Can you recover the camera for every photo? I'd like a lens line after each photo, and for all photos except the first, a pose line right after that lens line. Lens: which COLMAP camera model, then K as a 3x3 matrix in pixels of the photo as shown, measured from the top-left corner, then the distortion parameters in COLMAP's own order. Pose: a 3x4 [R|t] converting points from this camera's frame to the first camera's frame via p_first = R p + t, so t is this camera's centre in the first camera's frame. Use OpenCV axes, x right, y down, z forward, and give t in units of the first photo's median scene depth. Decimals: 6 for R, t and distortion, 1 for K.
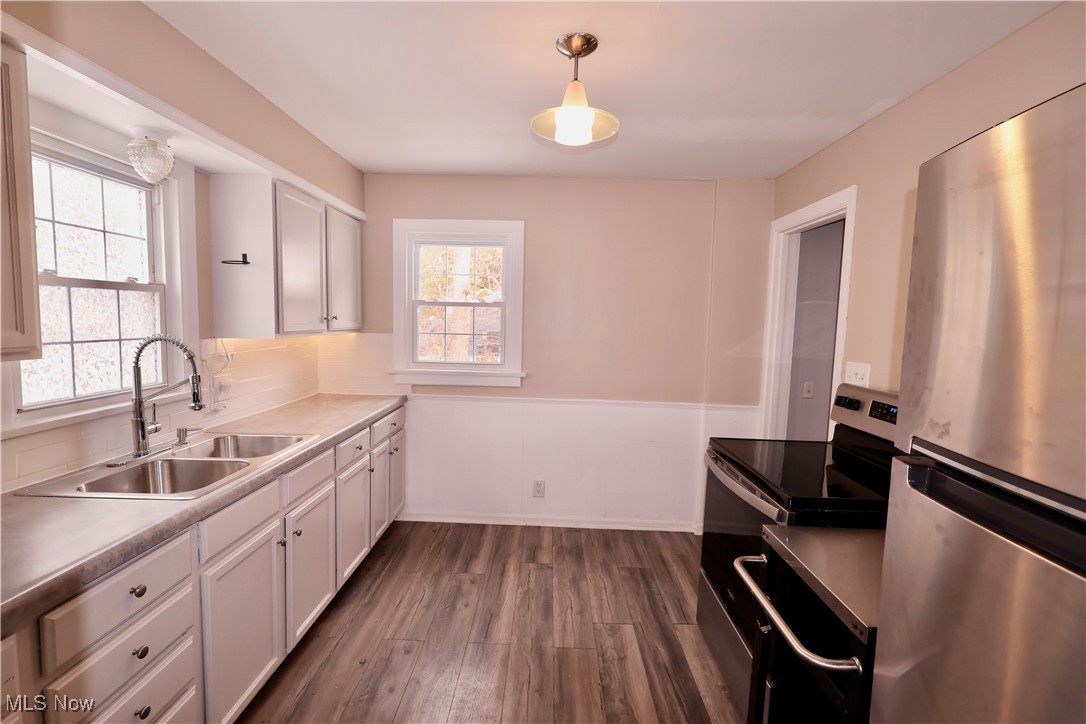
lens RADIAL K [[502.9, 0, 537.9], [0, 502.9, 362.4], [0, 0, 1]] dist [-0.003441, -0.000597]
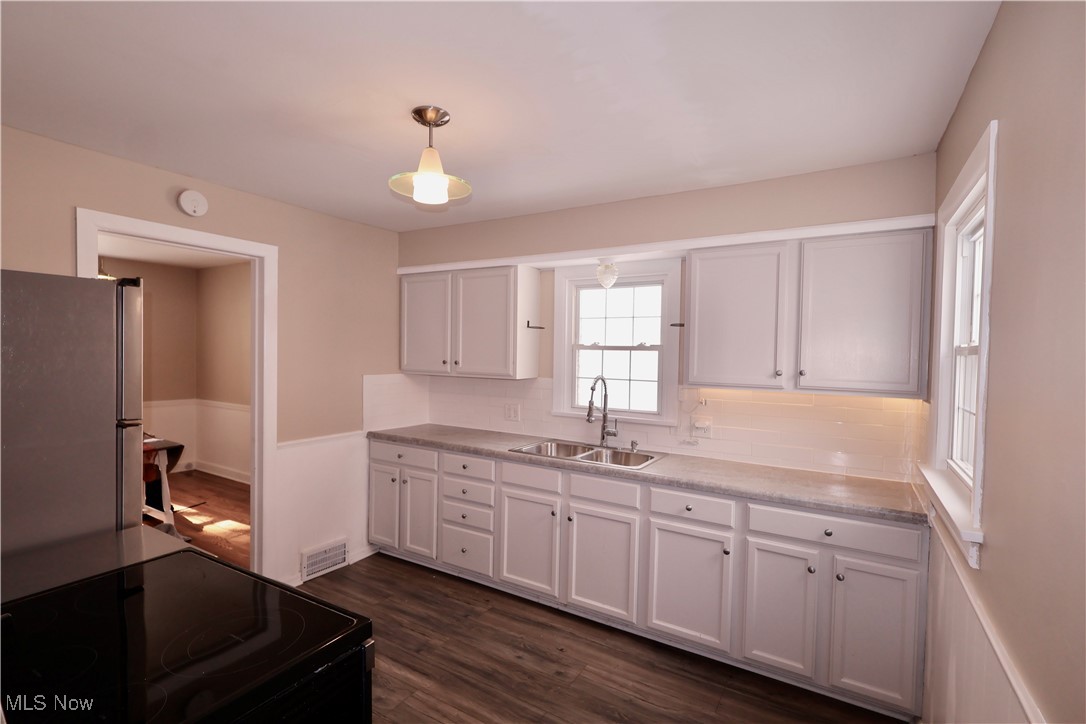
lens RADIAL K [[502.9, 0, 537.9], [0, 502.9, 362.4], [0, 0, 1]] dist [-0.003441, -0.000597]
pose [[-0.501447, -0.013588, -0.865081, 0.638666], [-0.107628, 0.993090, 0.046789, -0.121570], [0.858468, 0.116569, -0.499445, 1.280612]]
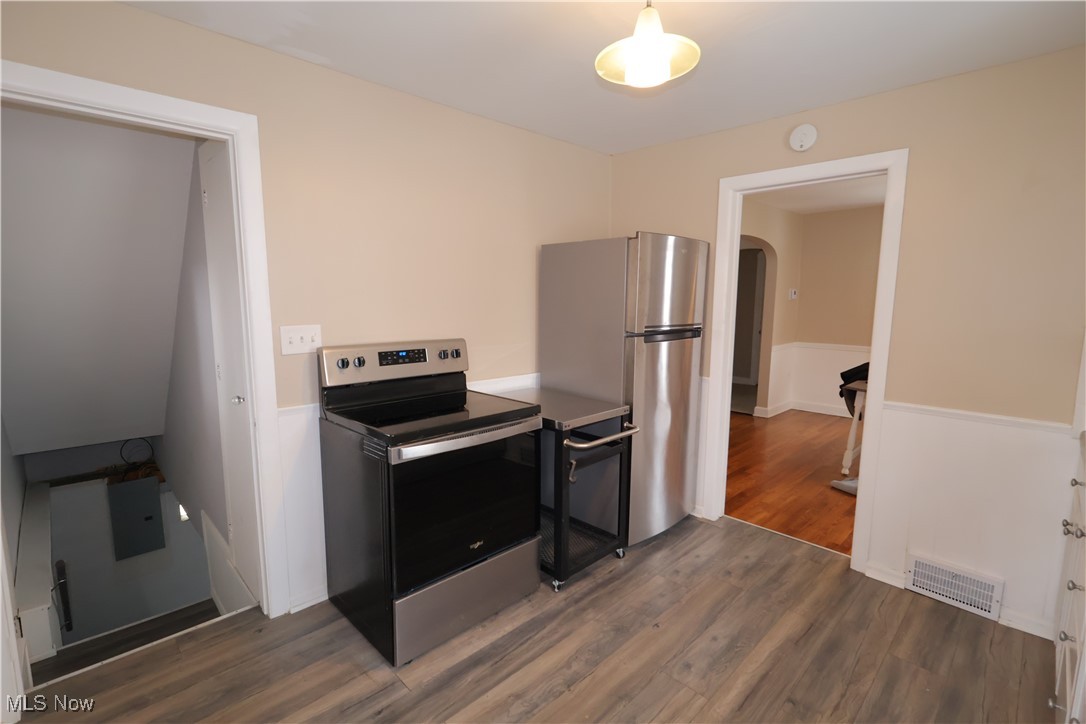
lens RADIAL K [[502.9, 0, 537.9], [0, 502.9, 362.4], [0, 0, 1]] dist [-0.003441, -0.000597]
pose [[-0.715190, -0.125102, 0.687643, -0.323336], [0.037231, 0.975635, 0.216218, -0.114311], [-0.697938, 0.180238, -0.693107, 1.302316]]
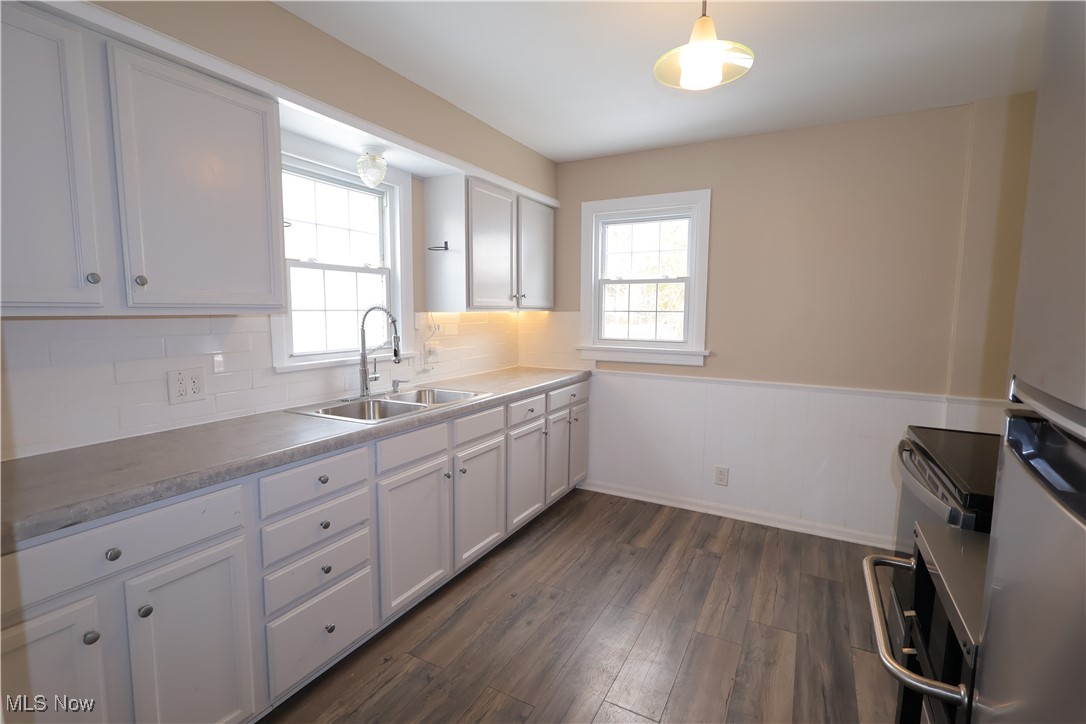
lens RADIAL K [[502.9, 0, 537.9], [0, 502.9, 362.4], [0, 0, 1]] dist [-0.003441, -0.000597]
pose [[0.888296, 0.029839, -0.458301, 0.173865], [-0.025549, 0.999552, 0.015560, 0.050032], [0.458561, -0.002113, 0.888661, 0.023464]]
